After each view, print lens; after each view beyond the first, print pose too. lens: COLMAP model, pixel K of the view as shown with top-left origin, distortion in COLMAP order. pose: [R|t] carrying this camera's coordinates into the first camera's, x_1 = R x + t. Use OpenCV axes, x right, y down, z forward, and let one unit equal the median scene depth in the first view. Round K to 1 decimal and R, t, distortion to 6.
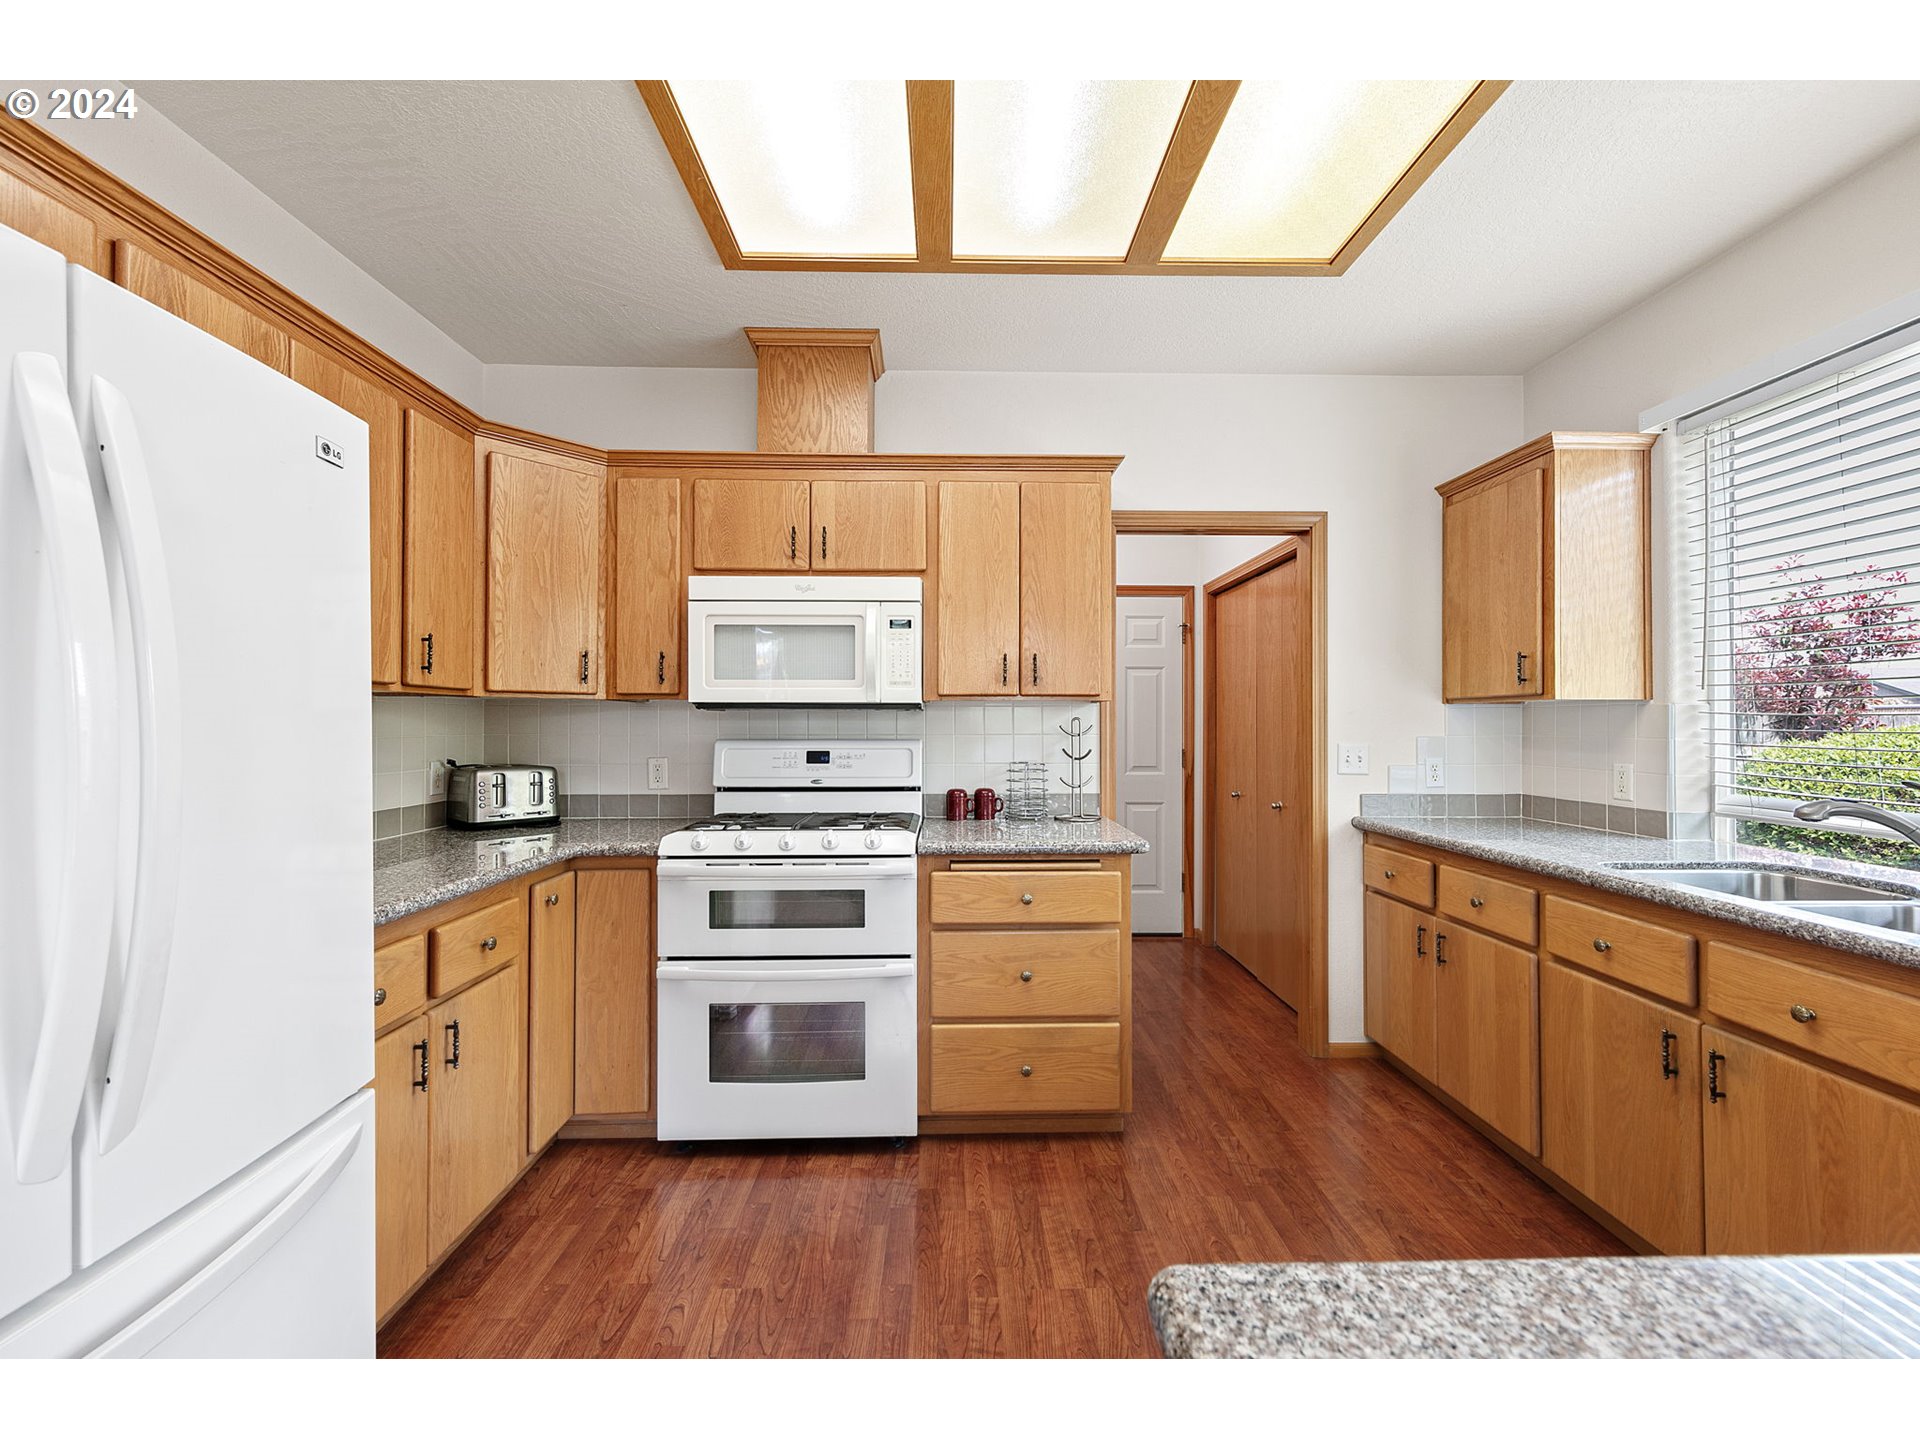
lens RADIAL K [[793.7, 0, 961.4], [0, 793.7, 720.2], [0, 0, 1]] dist [0.006421, -0.001174]
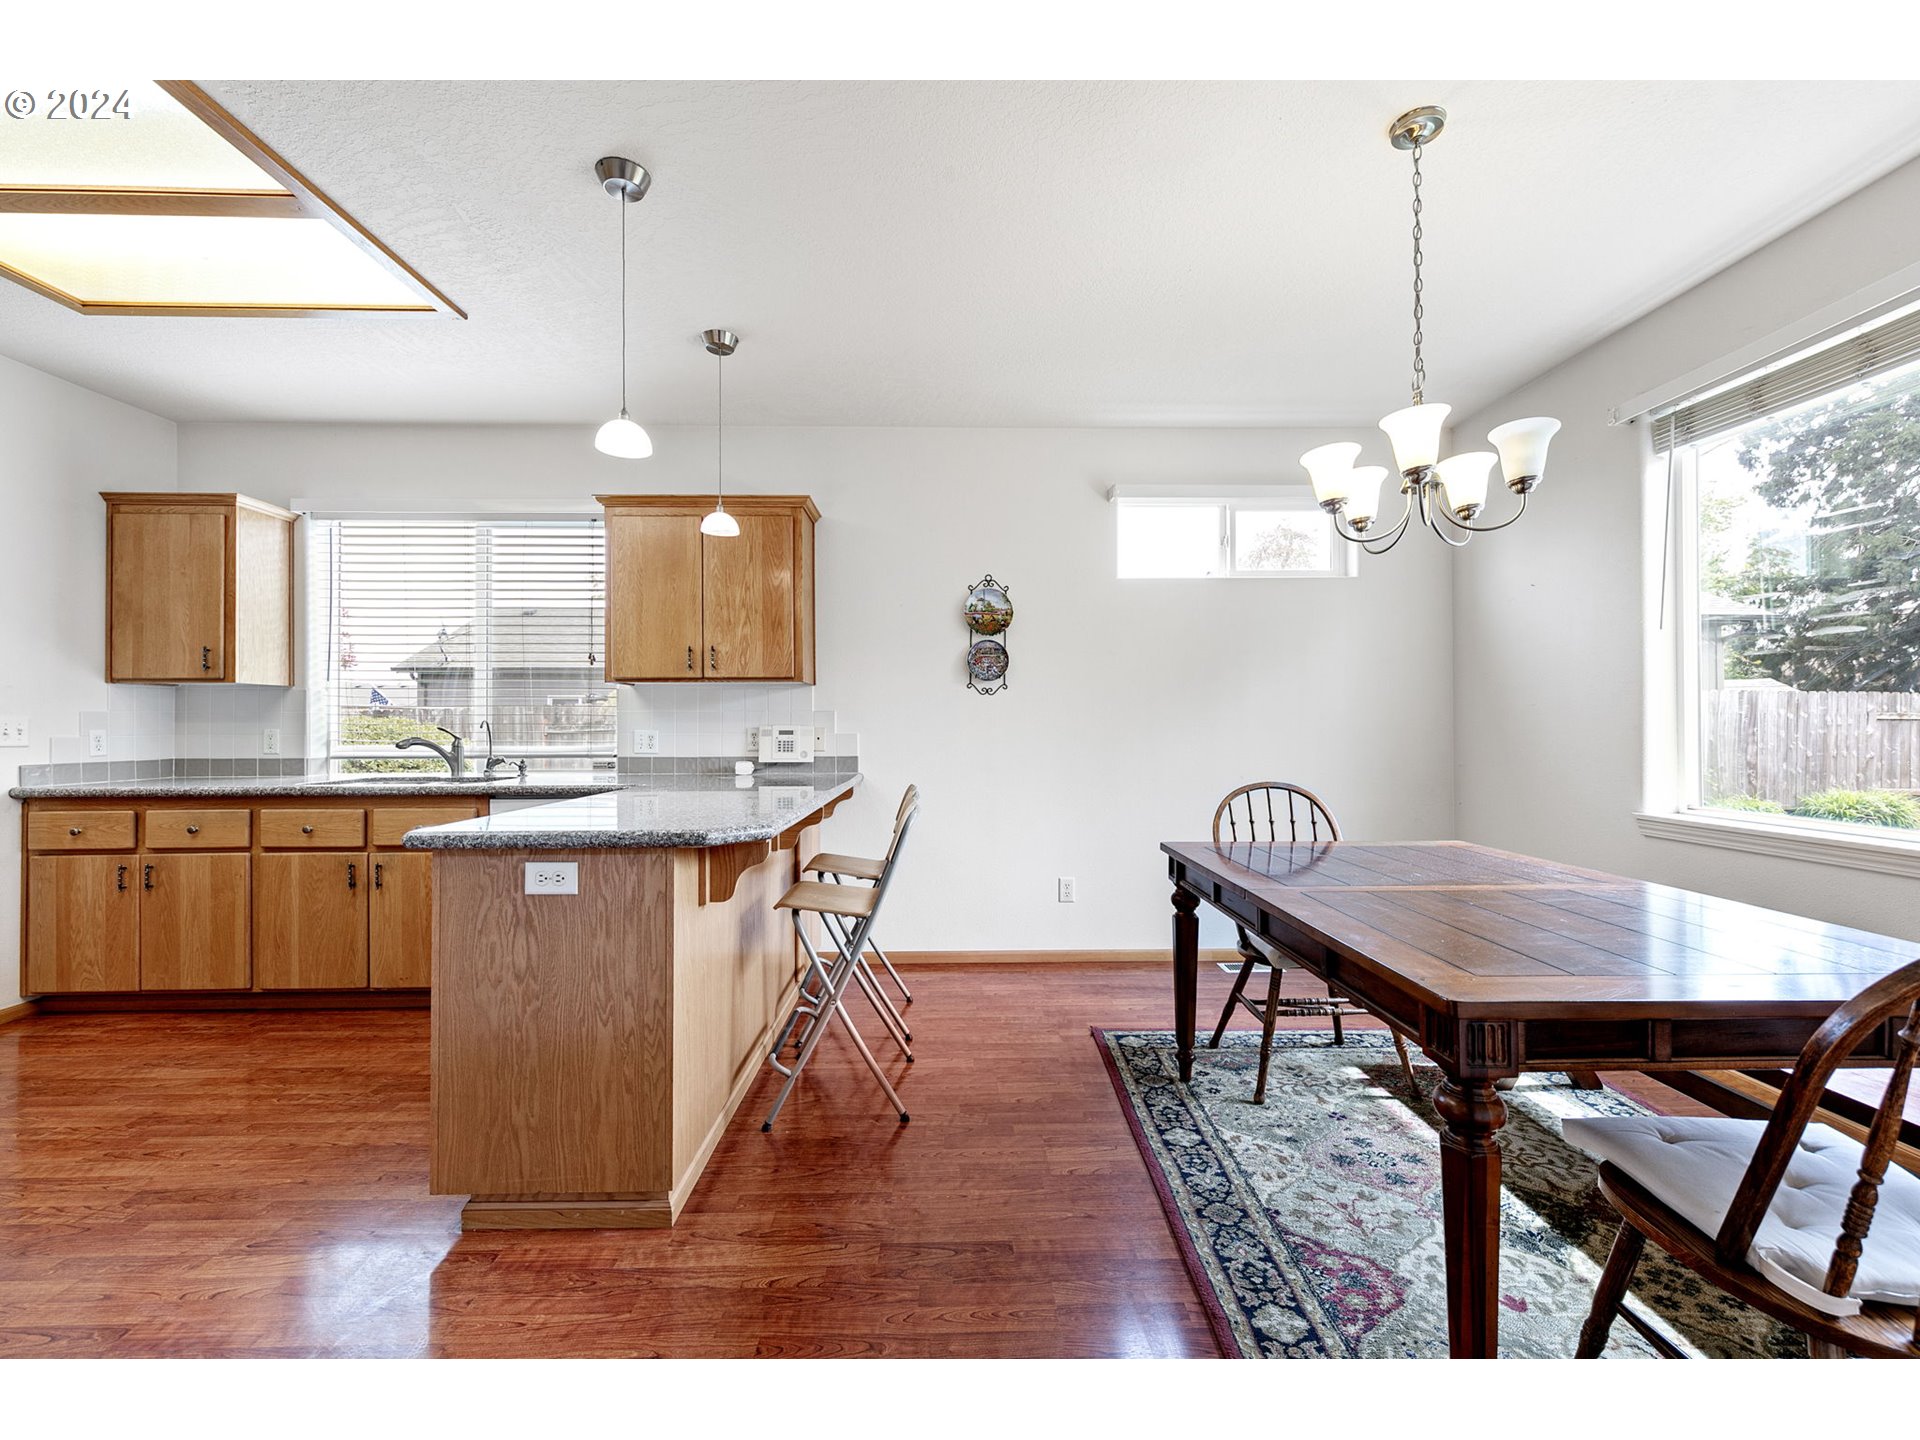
lens RADIAL K [[793.7, 0, 956.3], [0, 793.7, 711.7], [0, 0, 1]] dist [0.006421, -0.001174]
pose [[0.001417, 0.016062, 0.999870, -0.642433], [-0.002321, 0.999868, -0.016059, 0.043292], [-0.999996, -0.002298, 0.001455, -0.268401]]
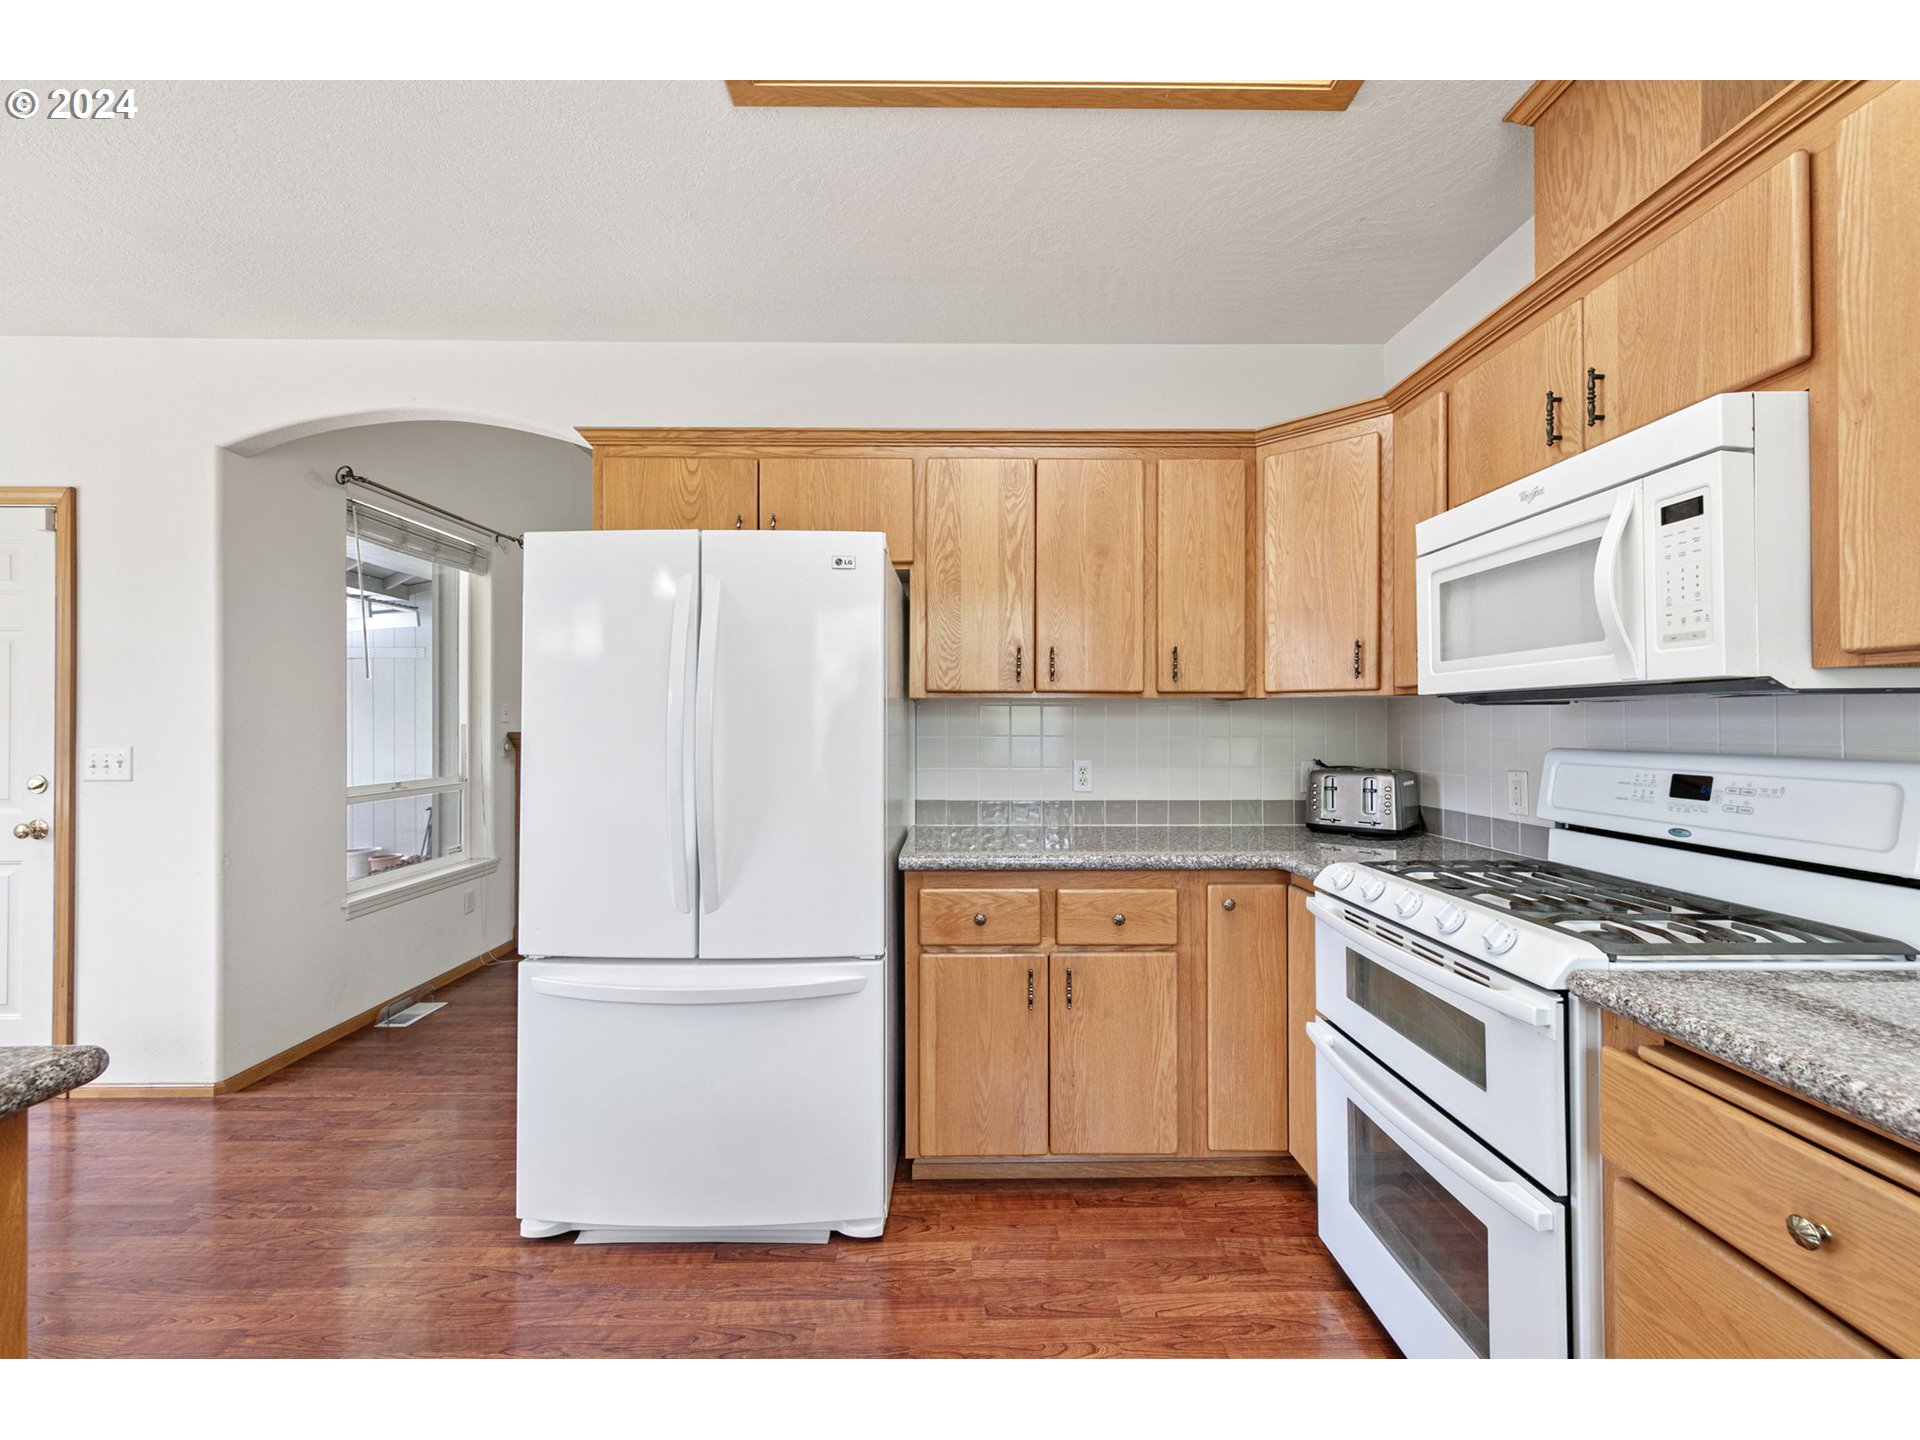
lens RADIAL K [[793.7, 0, 967.7], [0, 793.7, 718.1], [0, 0, 1]] dist [0.006421, -0.001174]
pose [[-0.008533, -0.009501, -0.999918, 0.395552], [0.005920, 0.999937, -0.009552, 0.003289], [0.999946, -0.006001, -0.008476, 0.581020]]
